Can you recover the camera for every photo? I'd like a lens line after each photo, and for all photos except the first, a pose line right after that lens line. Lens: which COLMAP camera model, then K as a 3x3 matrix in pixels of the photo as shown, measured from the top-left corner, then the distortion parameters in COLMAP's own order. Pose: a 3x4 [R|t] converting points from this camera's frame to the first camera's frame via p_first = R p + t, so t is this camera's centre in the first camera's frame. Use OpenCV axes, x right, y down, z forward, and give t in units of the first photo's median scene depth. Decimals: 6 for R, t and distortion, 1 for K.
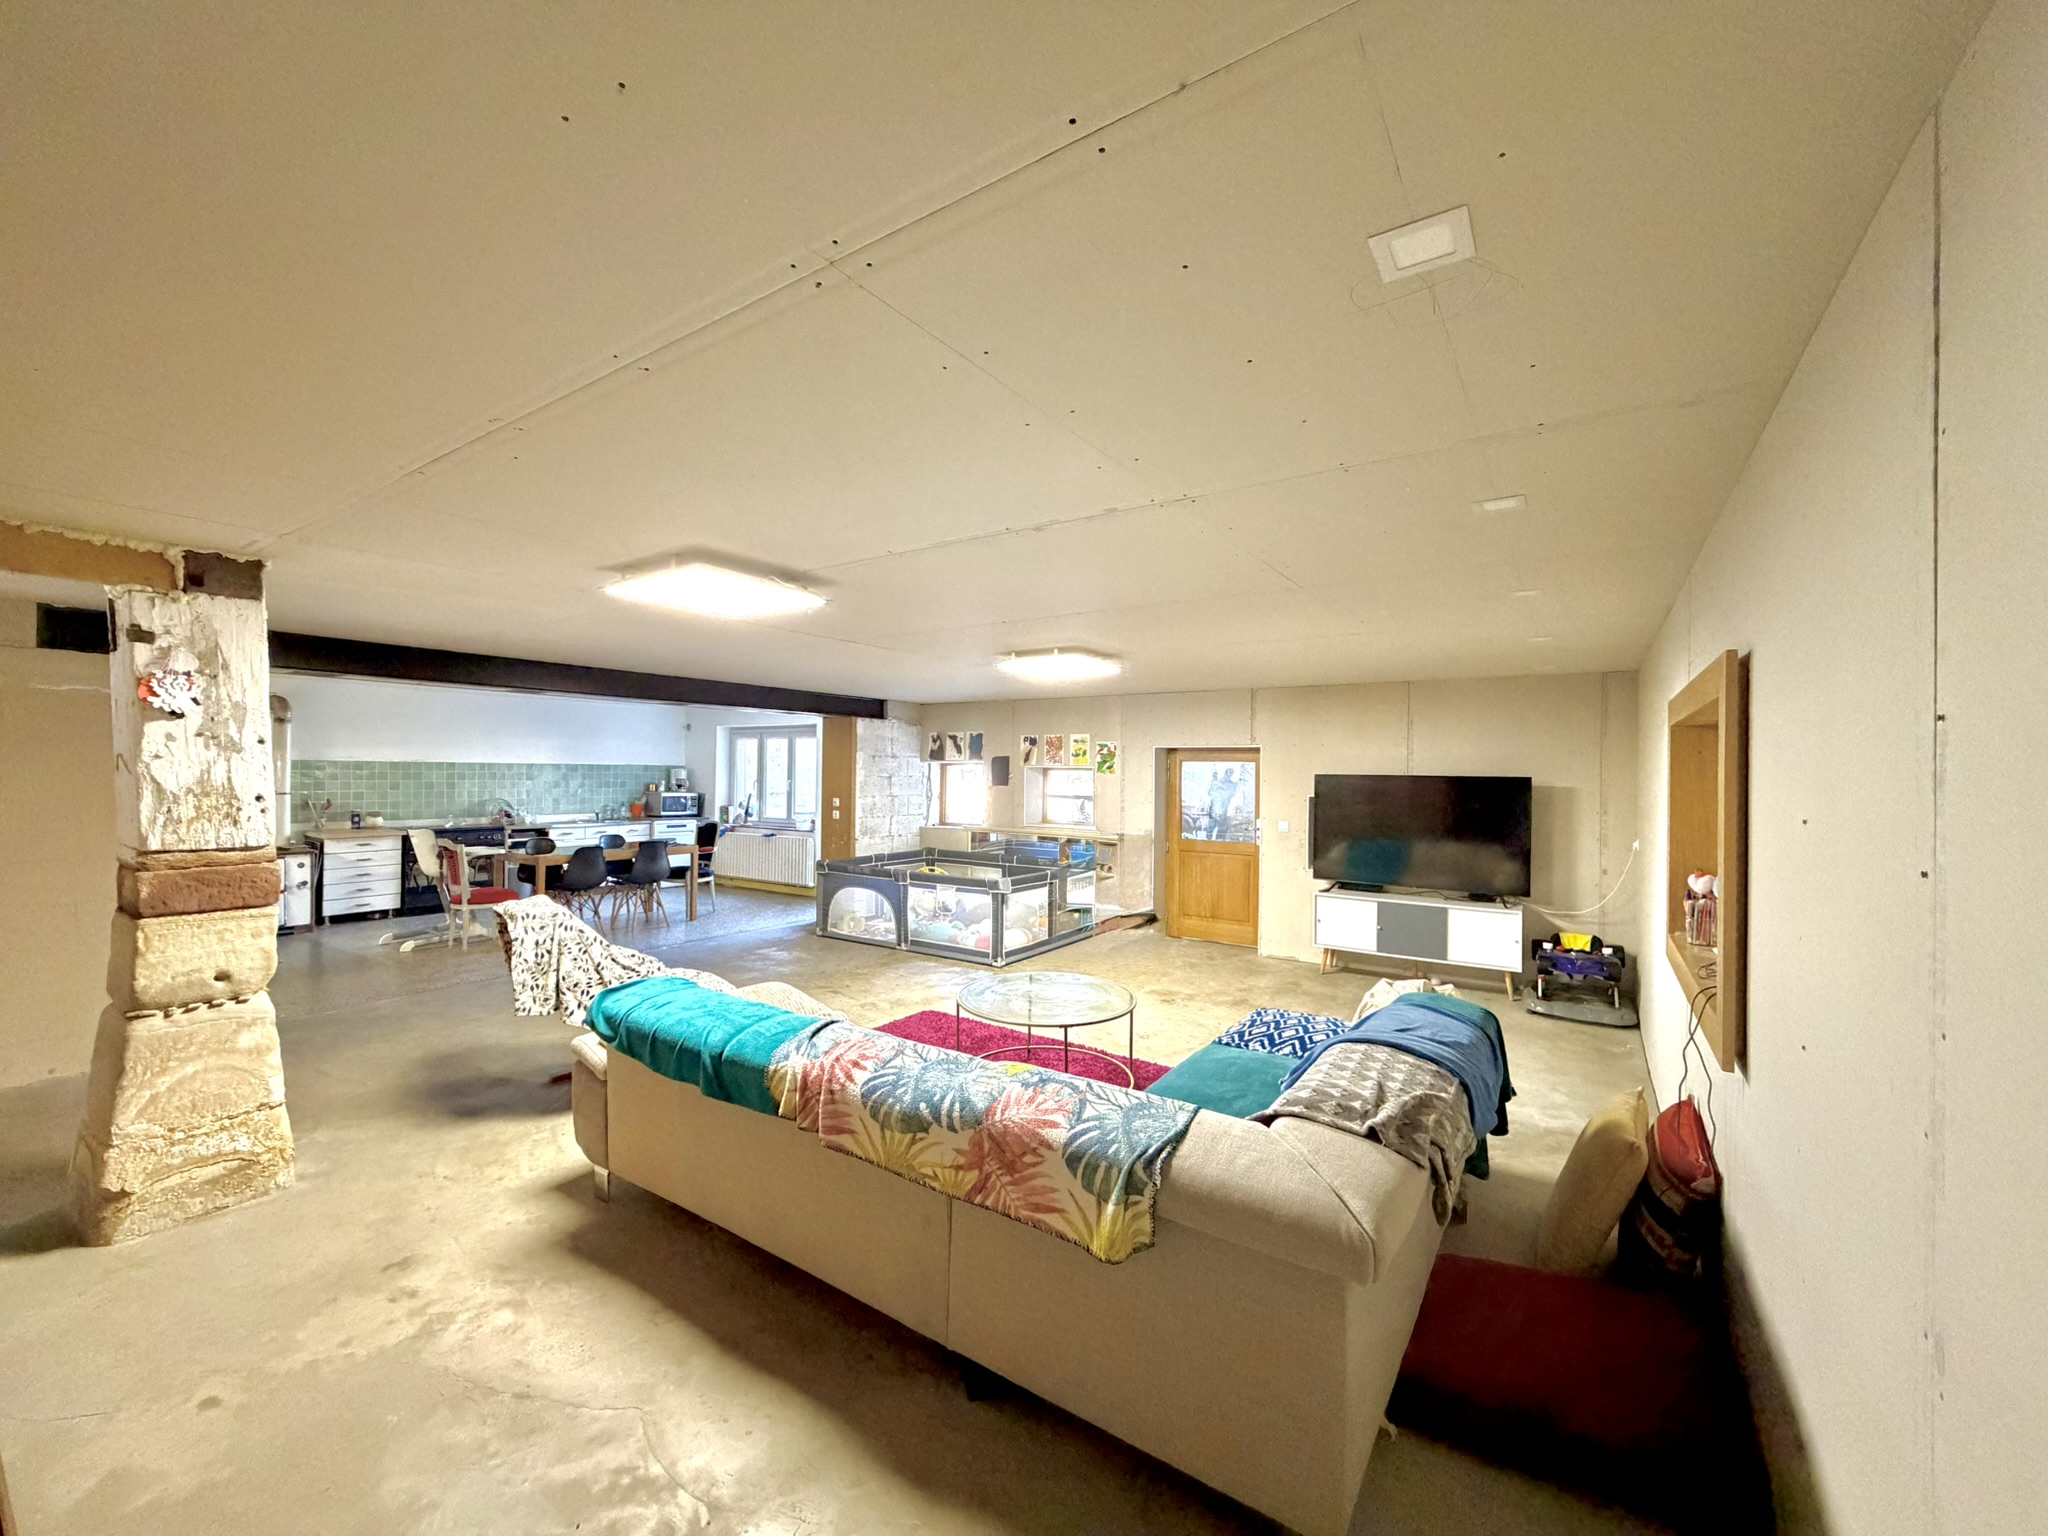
lens RADIAL K [[819.0, 0, 1020.0], [0, 819.0, 766.8], [0, 0, 1]] dist [0.004504, 0.000551]
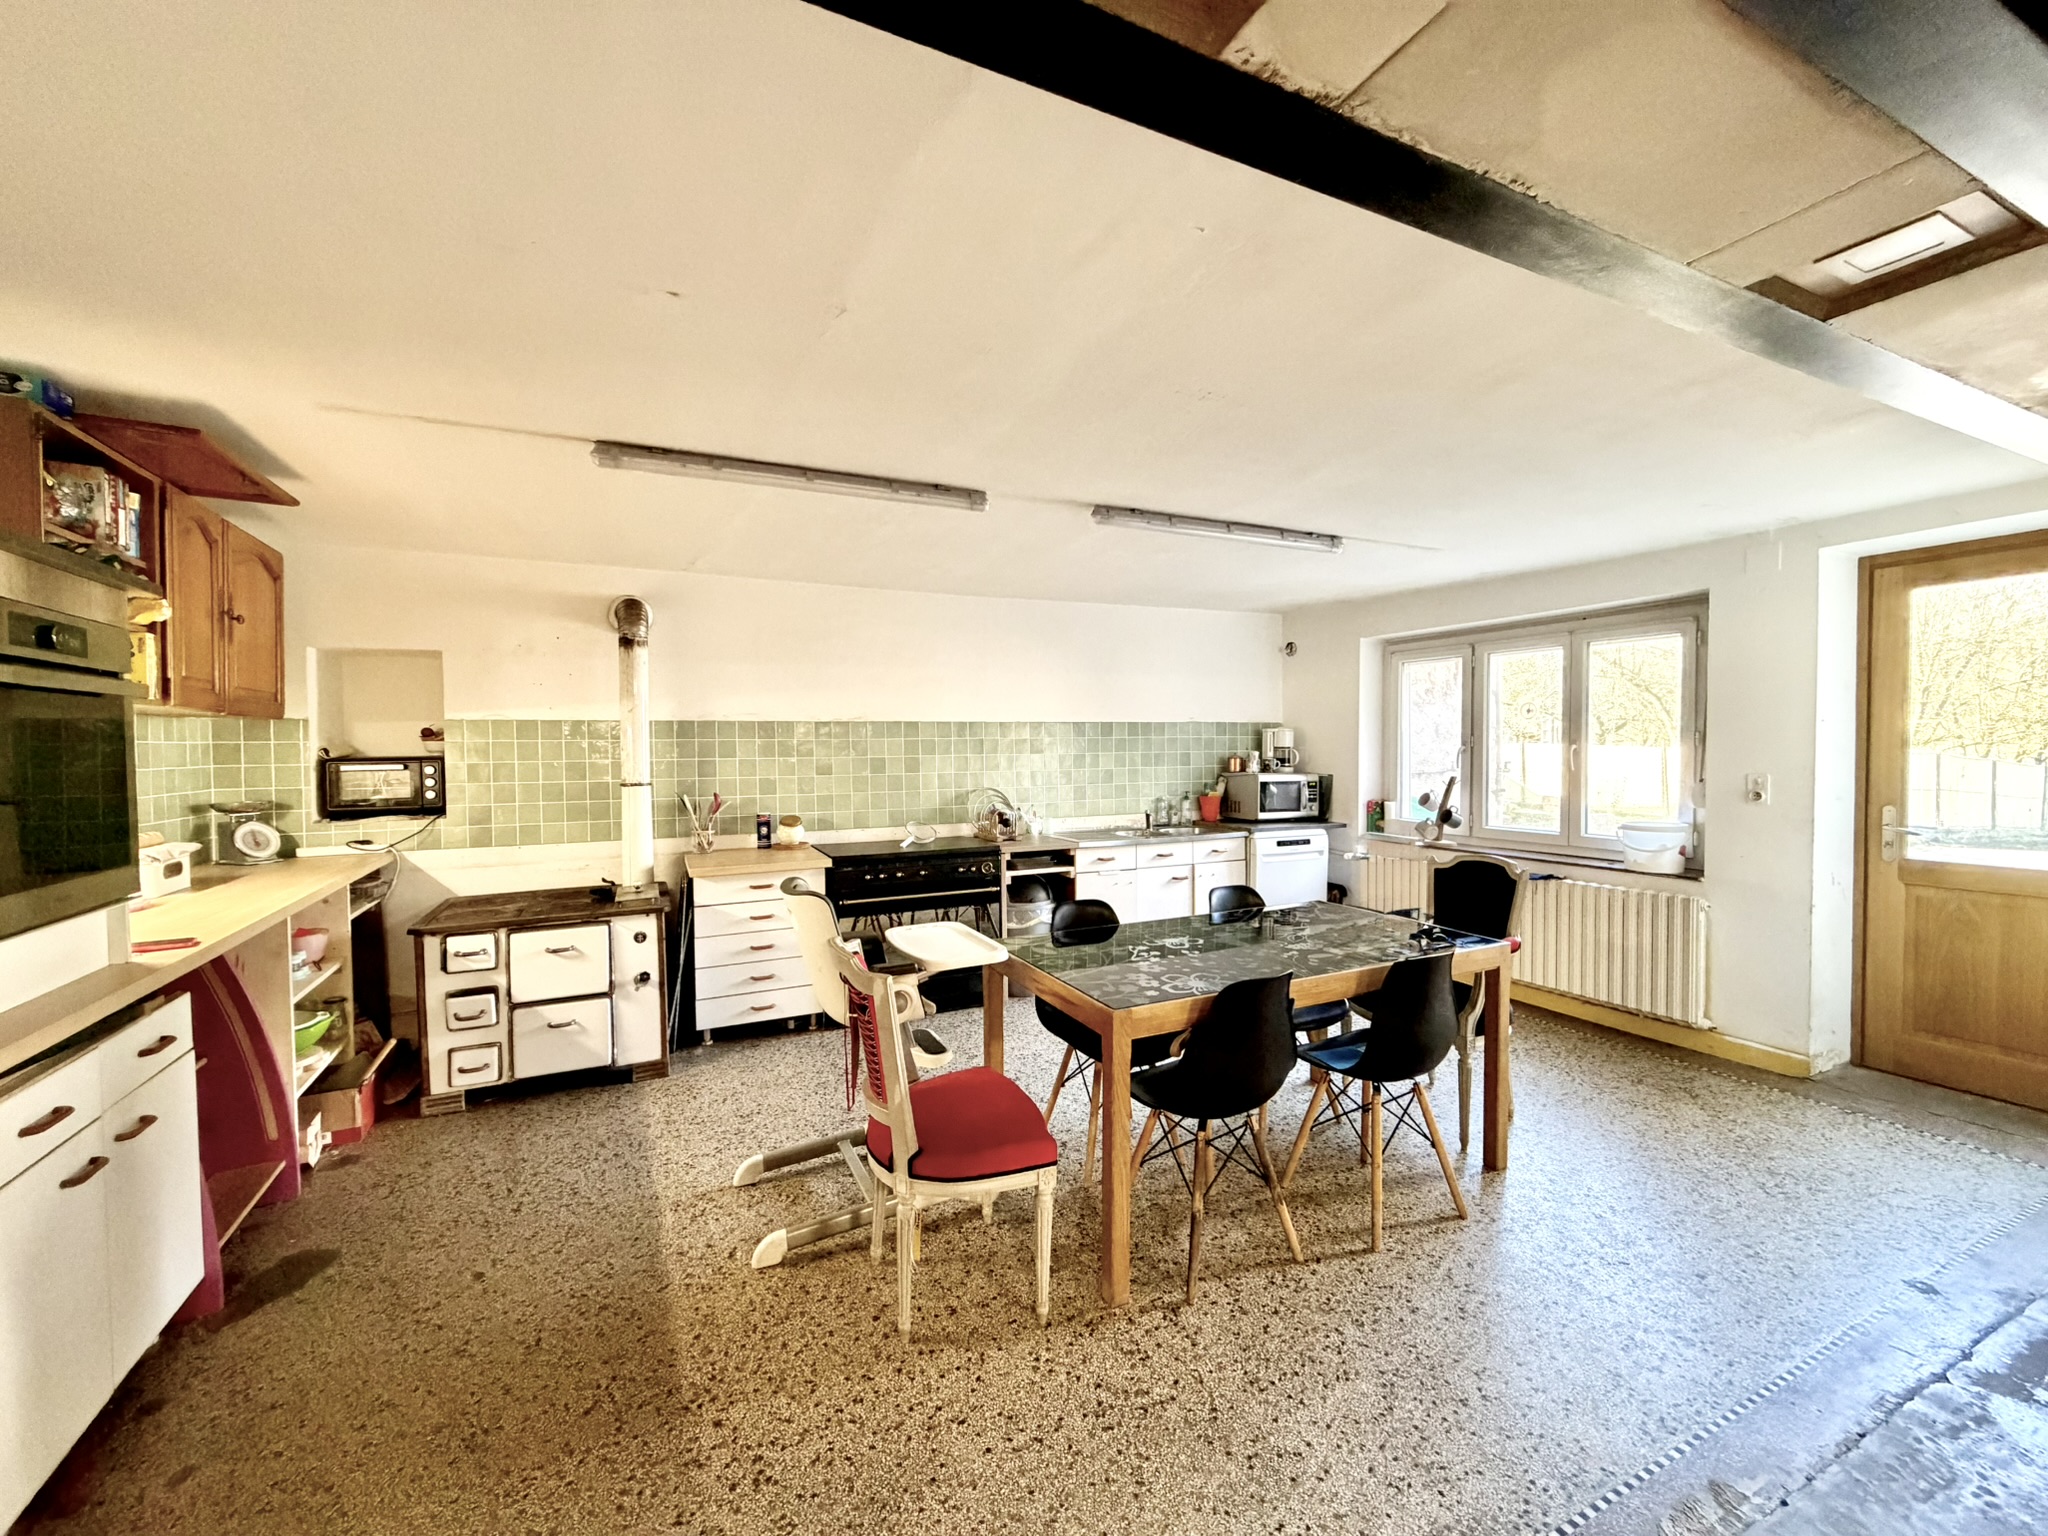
lens RADIAL K [[819.0, 0, 1020.0], [0, 819.0, 766.8], [0, 0, 1]] dist [0.004504, 0.000551]
pose [[0.864711, -0.007174, -0.502219, -0.364919], [0.023585, 0.999375, 0.026334, 0.011795], [0.501716, -0.034616, 0.864339, 0.574570]]
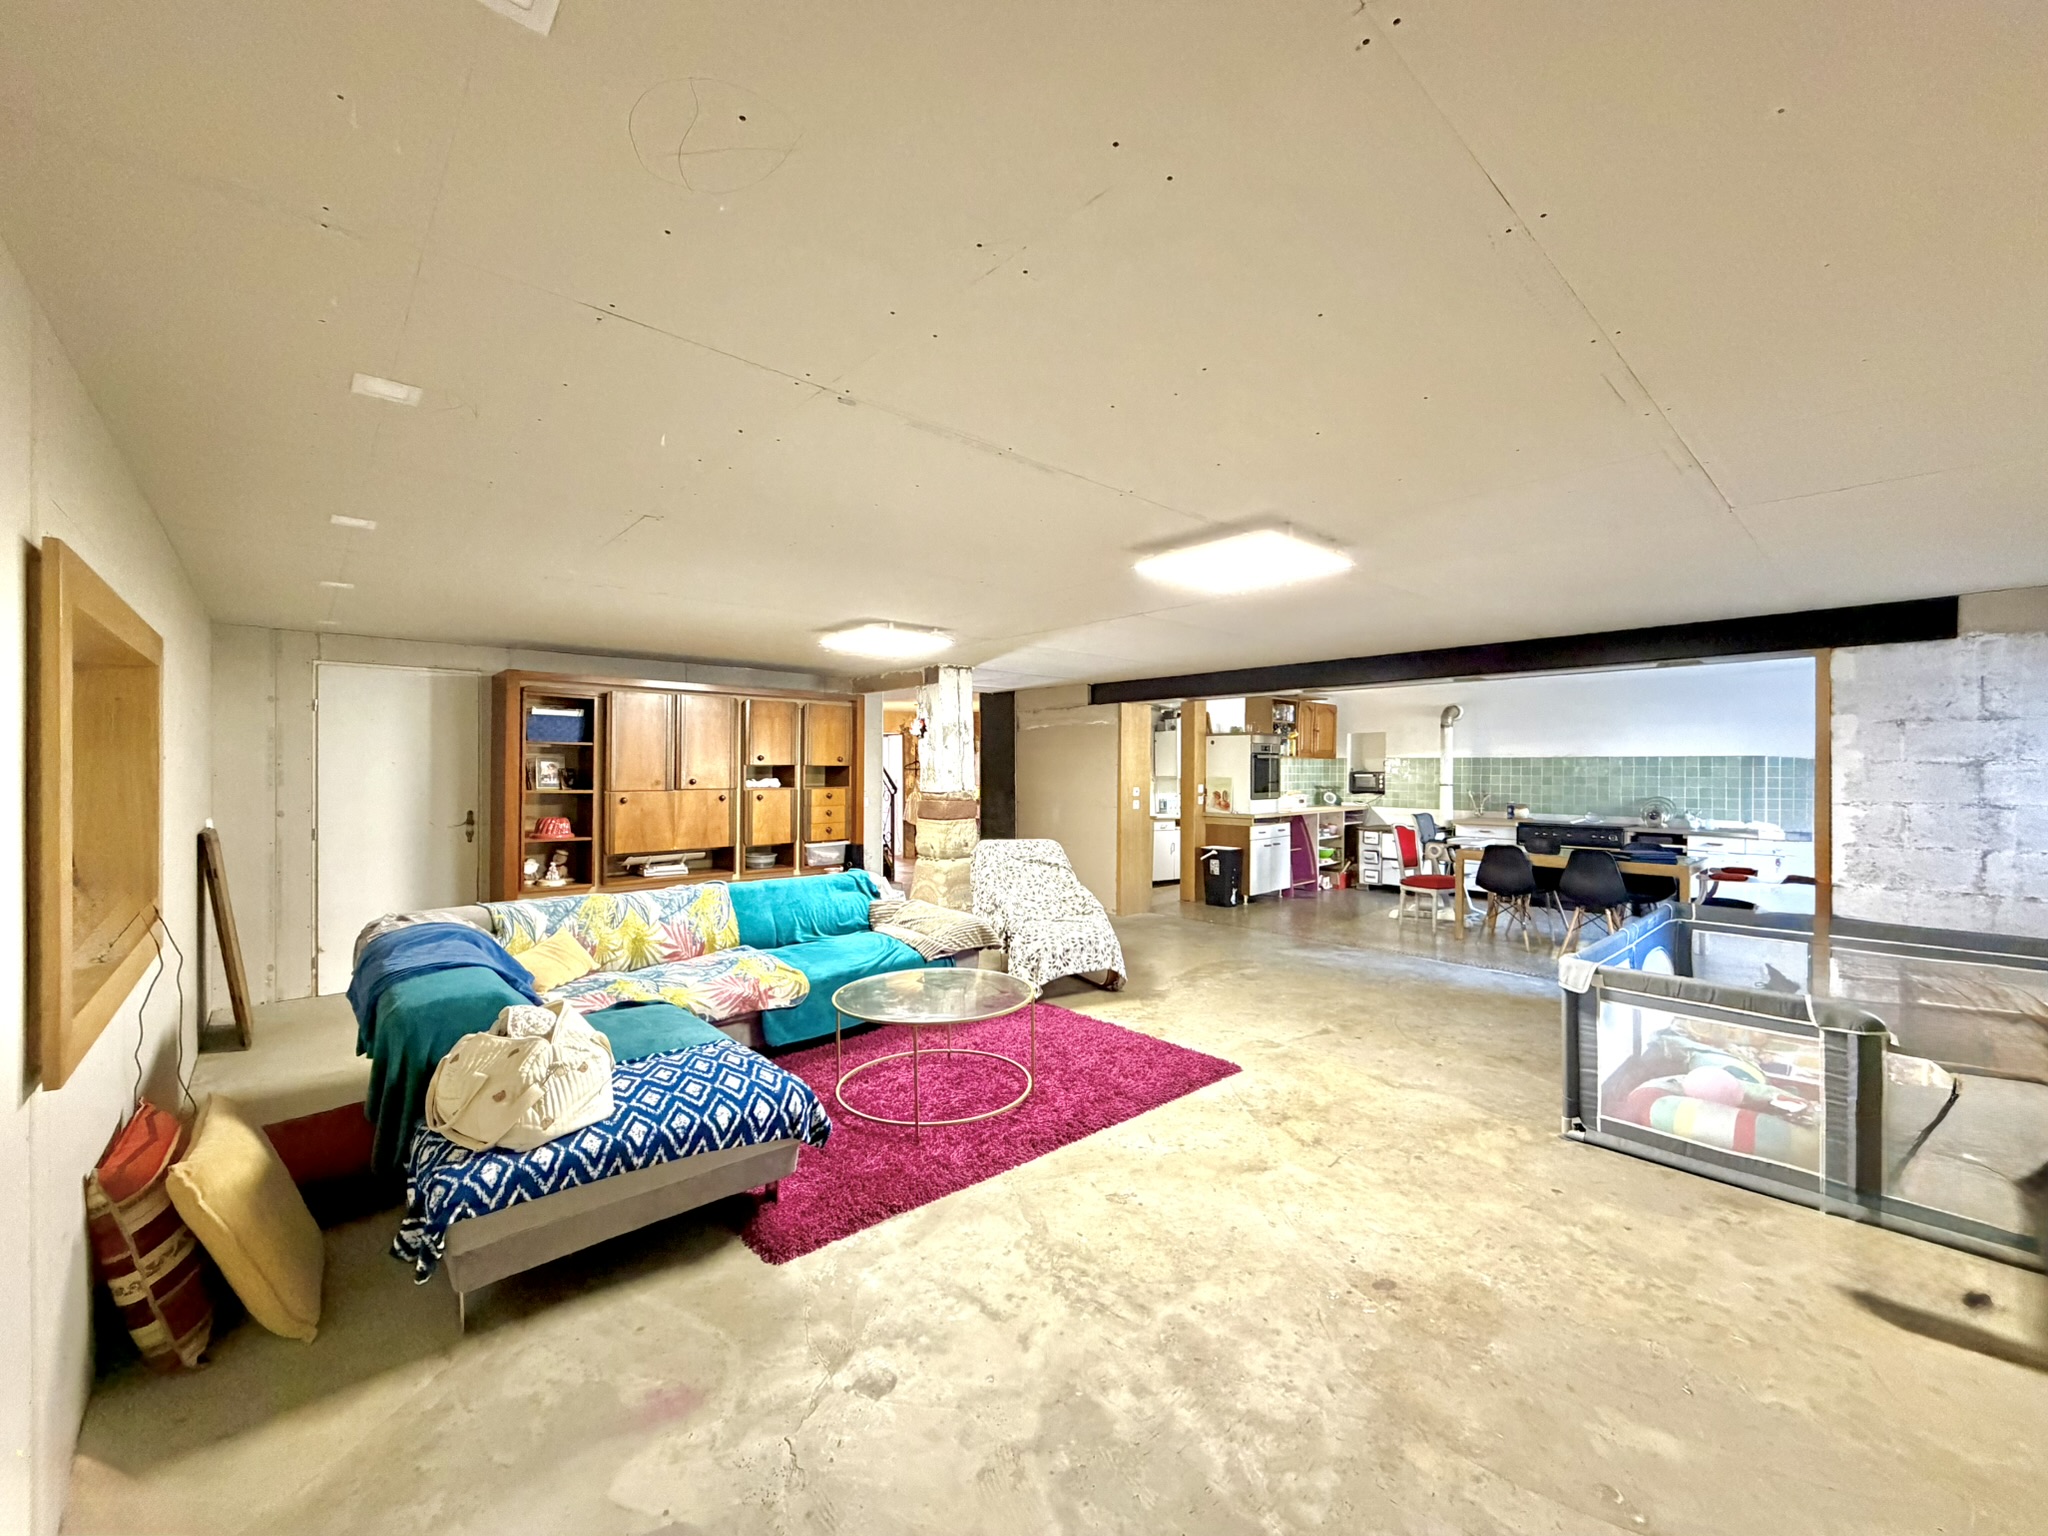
lens RADIAL K [[819.0, 0, 1020.0], [0, 819.0, 766.8], [0, 0, 1]] dist [0.004504, 0.000551]
pose [[-0.235497, -0.014016, -0.971774, 0.385894], [0.000232, 0.999895, -0.014478, 0.019720], [0.971875, -0.003635, -0.235469, 0.568561]]
